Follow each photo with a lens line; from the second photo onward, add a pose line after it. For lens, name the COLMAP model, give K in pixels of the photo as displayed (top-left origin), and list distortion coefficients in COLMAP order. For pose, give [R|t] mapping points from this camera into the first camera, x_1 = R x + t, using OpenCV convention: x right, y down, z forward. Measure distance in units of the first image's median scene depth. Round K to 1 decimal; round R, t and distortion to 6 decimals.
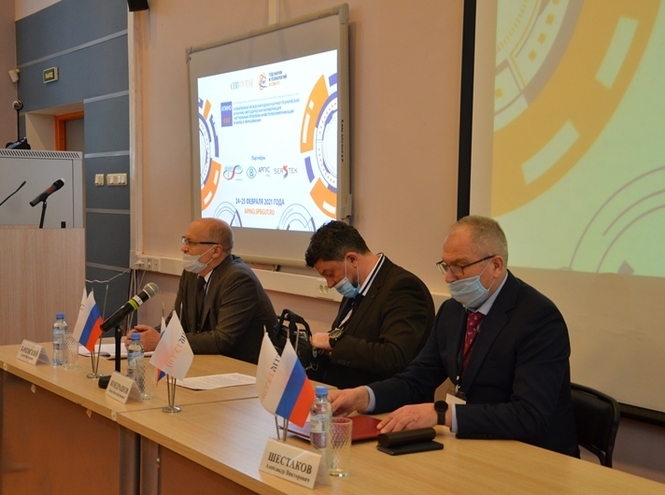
lens RADIAL K [[1007.0, 0, 332.6], [0, 1007.0, 247.7], [0, 0, 1]] dist [-0.000830, 0.000000]
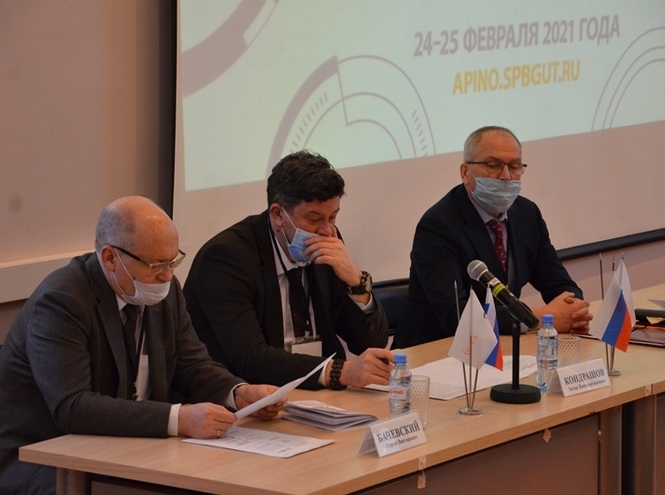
lens RADIAL K [[2341.8, 0, 332.5], [0, 2341.8, 247.6], [0, 0, 1]] dist [0.099955, 0.000000]
pose [[-0.343436, -0.132161, 0.929831, -0.611490], [0.063035, 0.984573, 0.163224, -0.092972], [-0.937058, 0.114669, -0.329807, 1.258974]]
